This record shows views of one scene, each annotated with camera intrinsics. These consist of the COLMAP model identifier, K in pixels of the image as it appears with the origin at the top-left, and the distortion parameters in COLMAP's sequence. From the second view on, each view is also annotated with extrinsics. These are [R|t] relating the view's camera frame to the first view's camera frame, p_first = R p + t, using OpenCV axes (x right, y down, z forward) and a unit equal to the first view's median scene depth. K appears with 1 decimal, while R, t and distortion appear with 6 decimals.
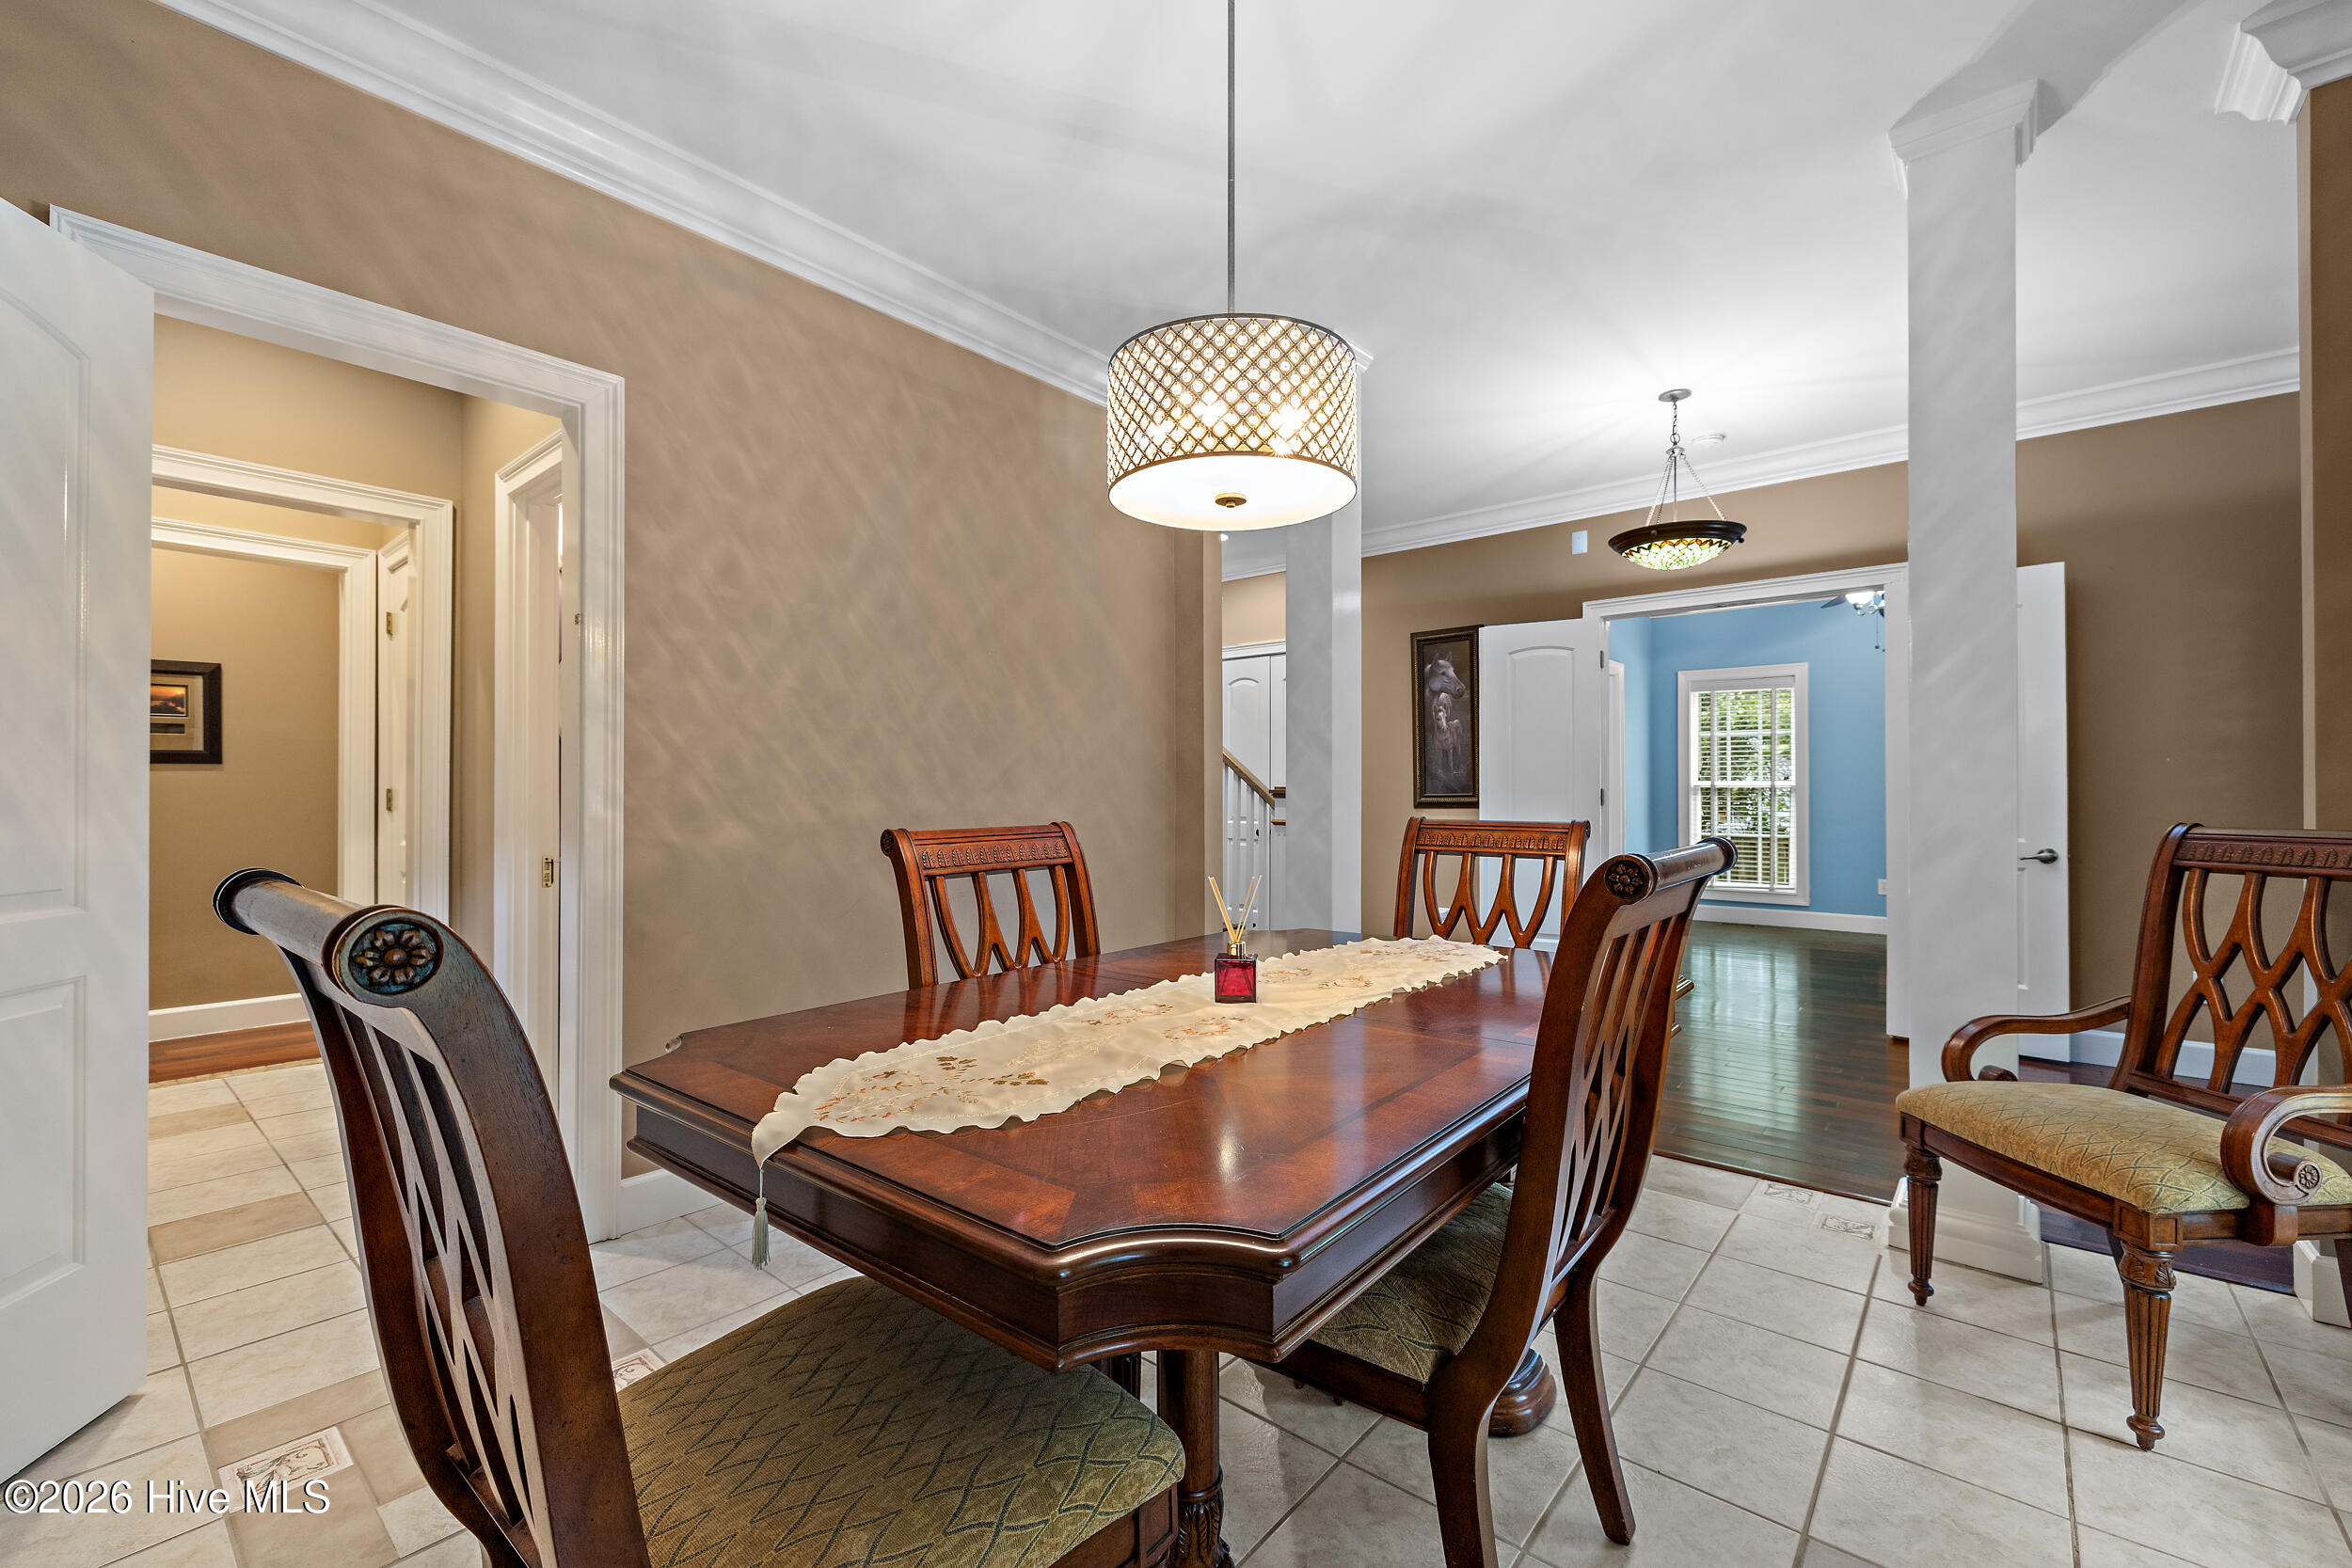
lens RADIAL K [[983.9, 0, 1174.5], [0, 983.9, 785.0], [0, 0, 1]] dist [0.002654, 0.000865]
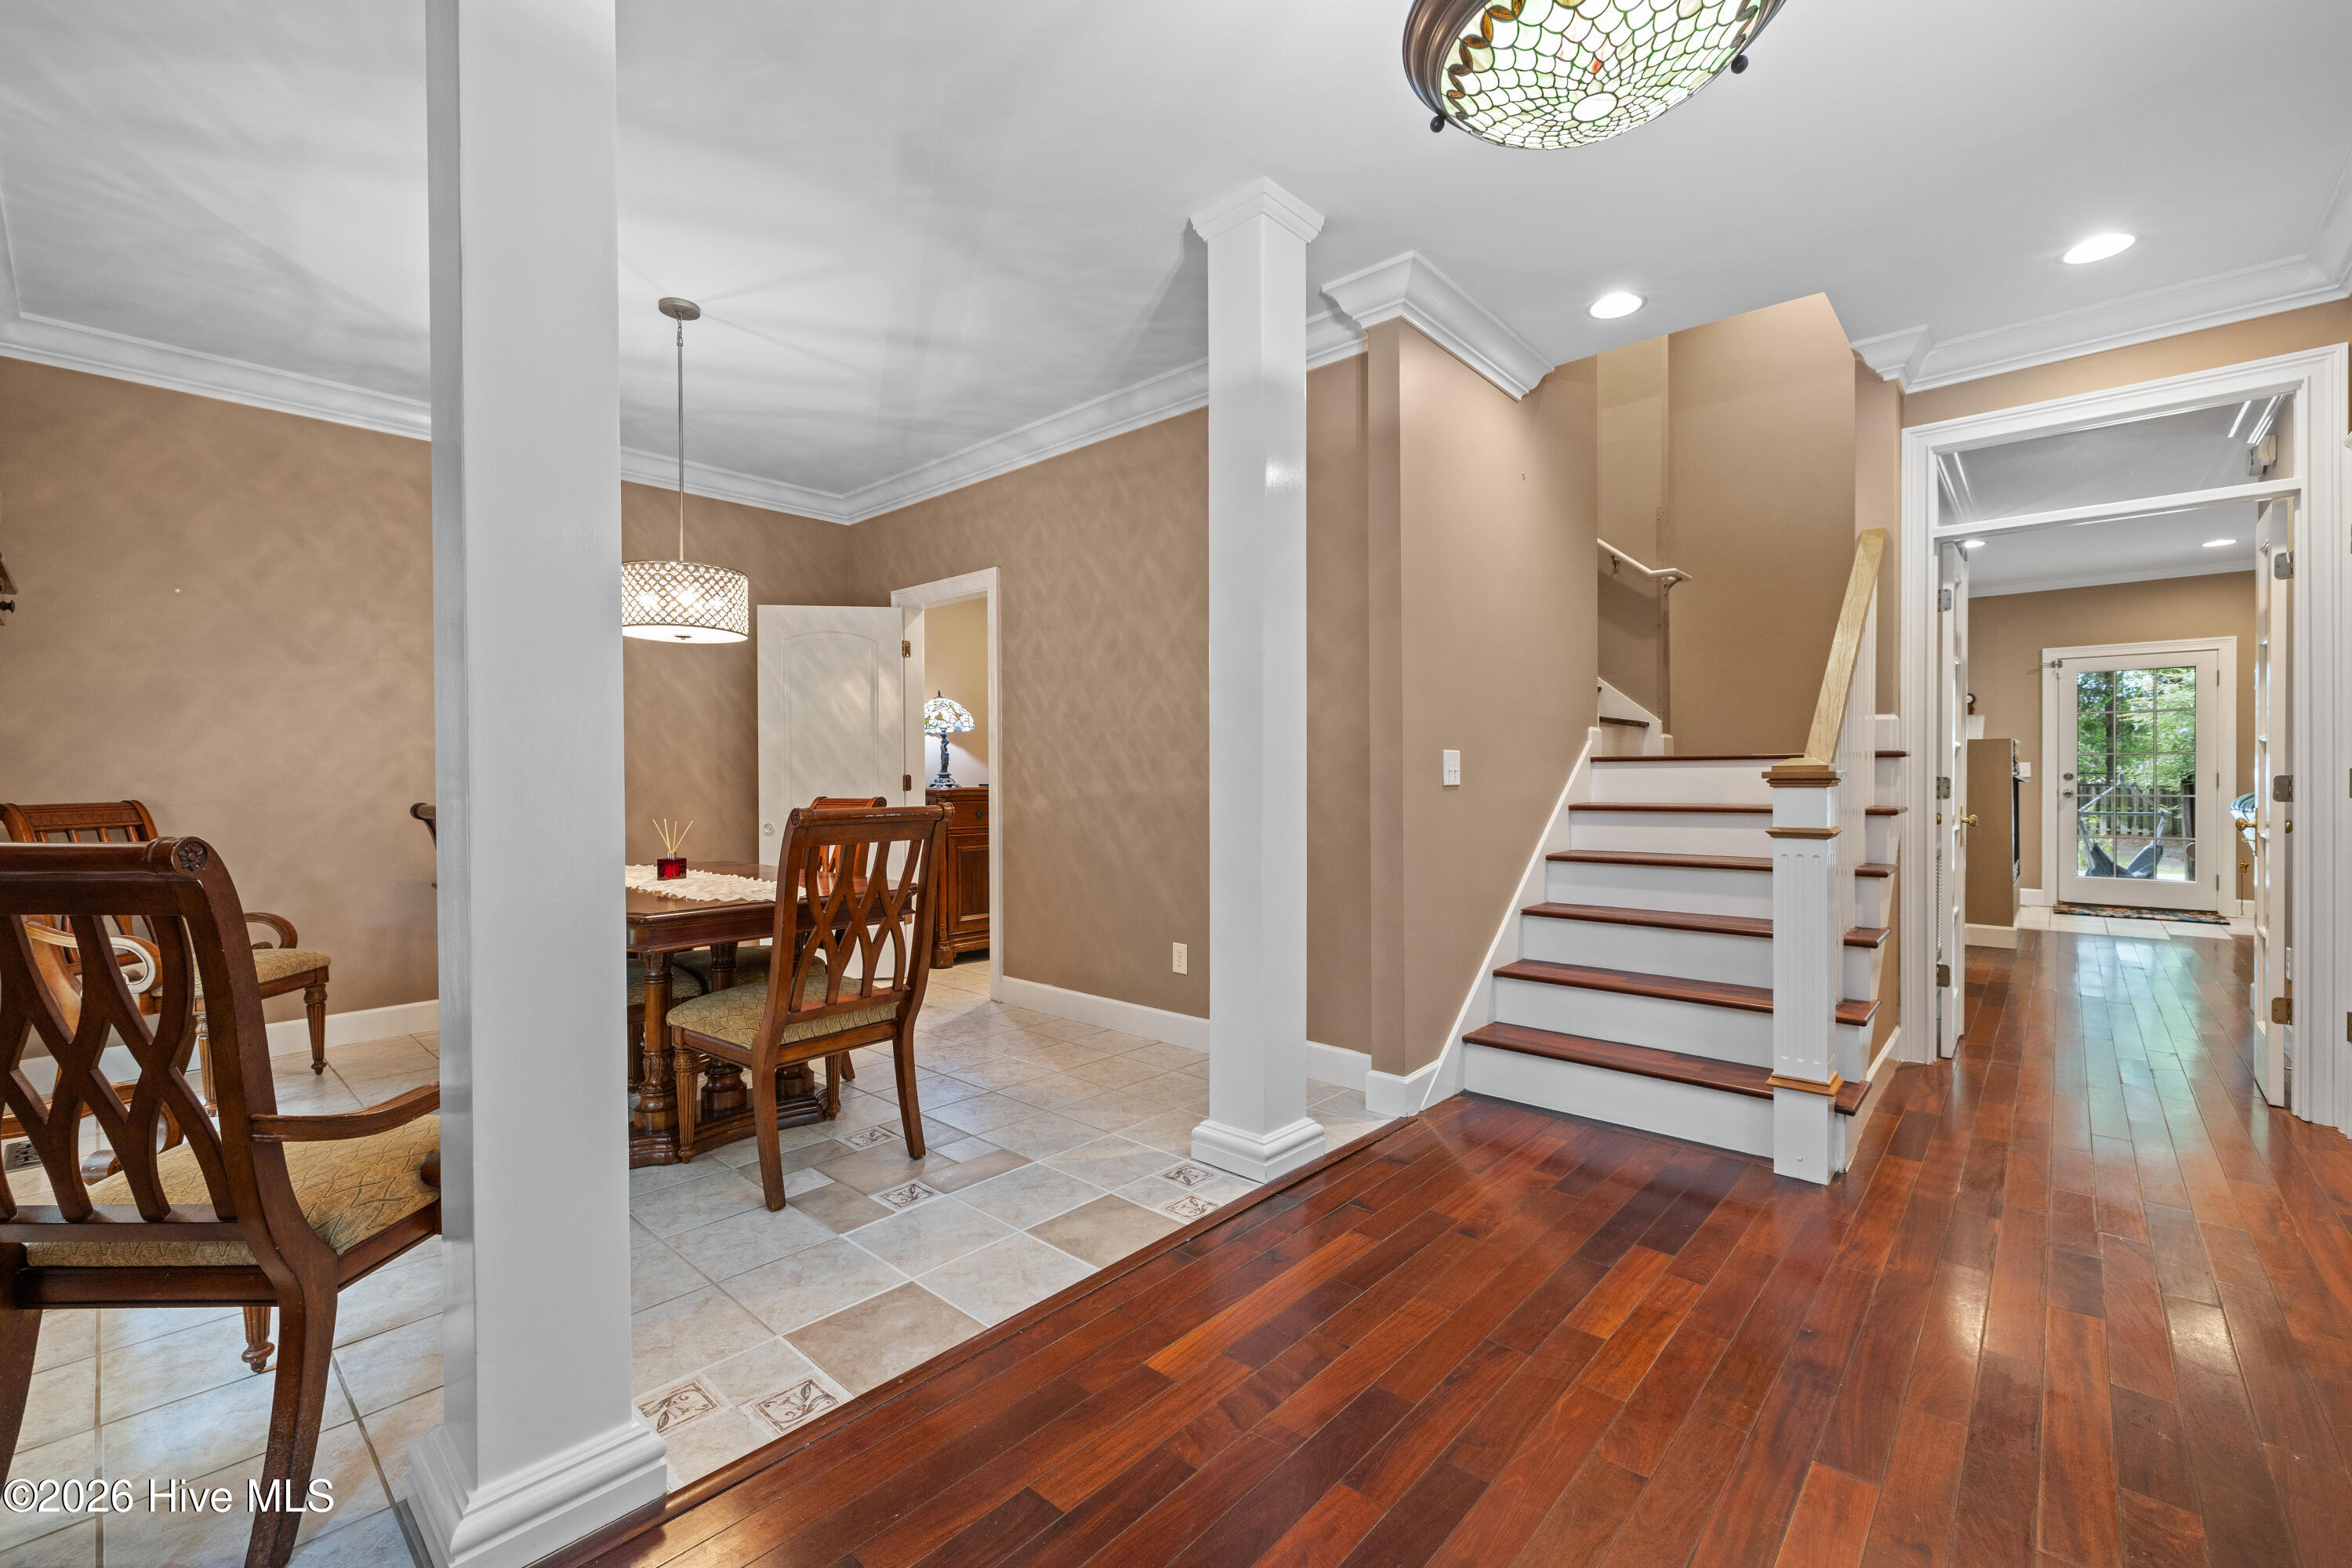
lens RADIAL K [[984.0, 0, 1162.8], [0, 984.0, 783.3], [0, 0, 1]] dist [0.002654, 0.000865]
pose [[-0.039059, 0.006782, -0.999214, 1.194878], [0.013814, 0.999885, 0.006247, 0.008259], [0.999141, -0.013560, -0.039148, 1.206837]]
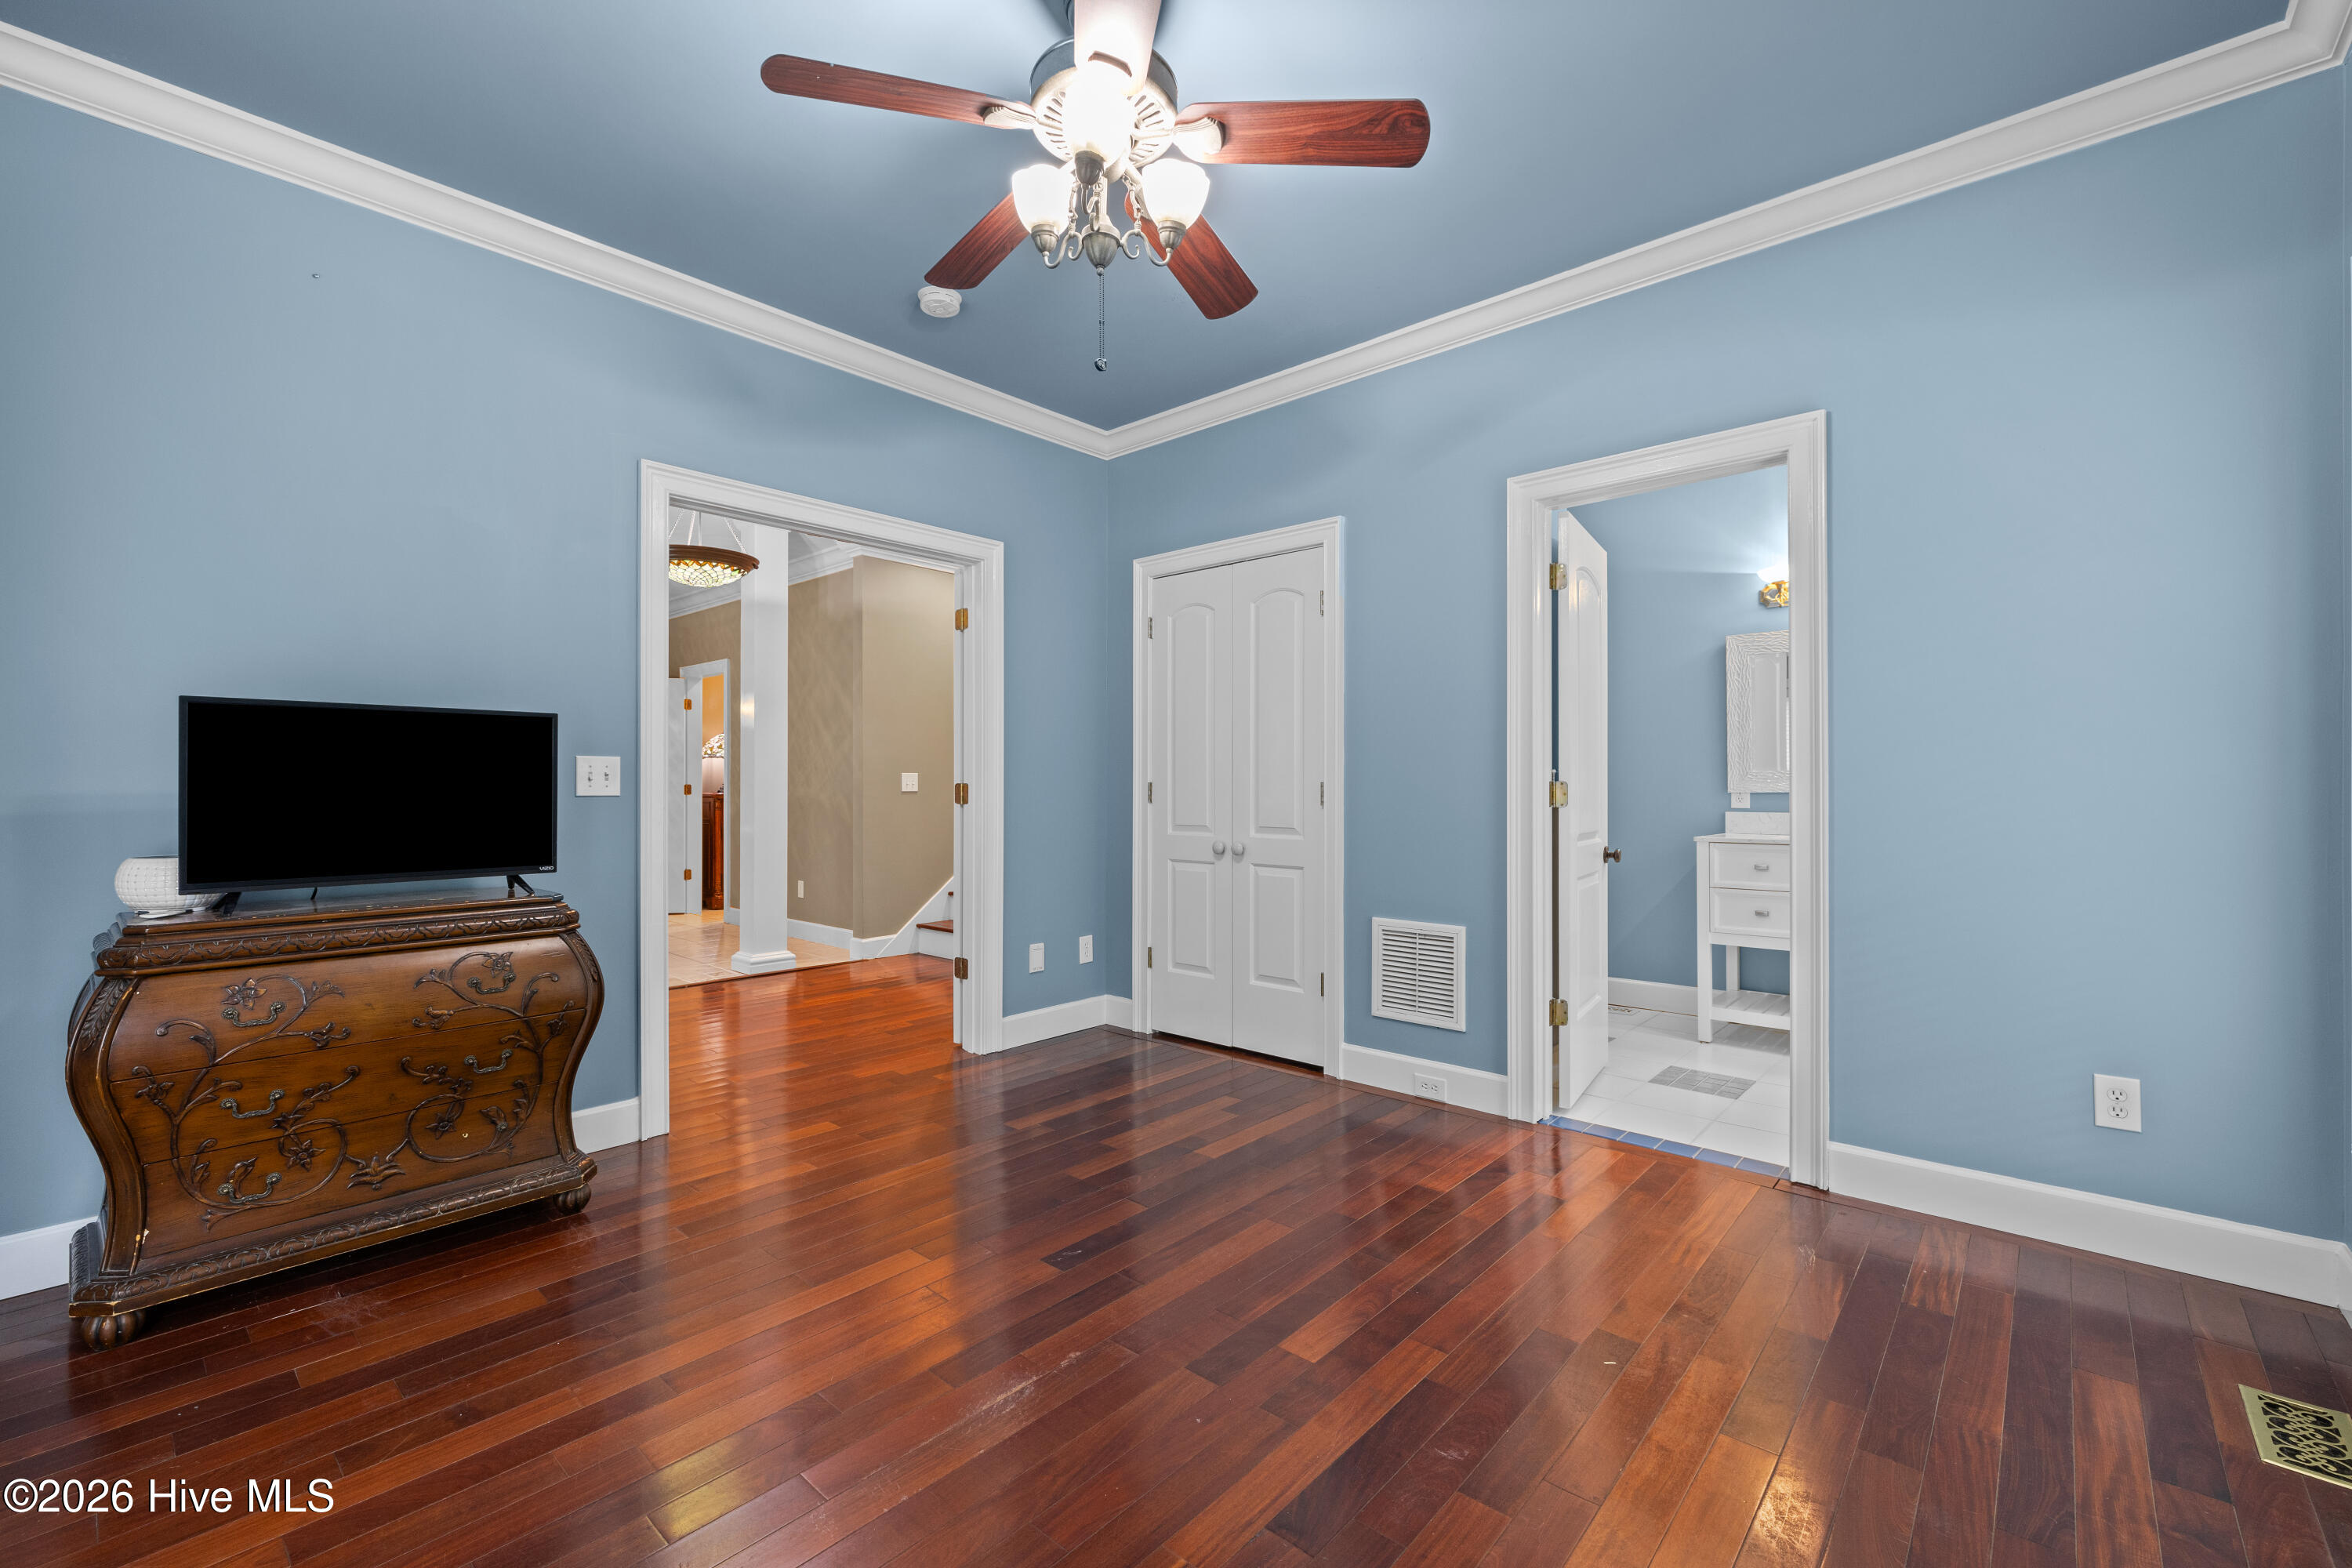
lens RADIAL K [[984.0, 0, 1169.2], [0, 984.0, 783.3], [0, 0, 1]] dist [0.002654, 0.000865]
pose [[-0.027790, -0.003506, -0.999608, 2.233675], [0.010754, 0.999935, -0.003806, 0.018934], [0.999556, -0.010855, -0.027751, 2.160592]]
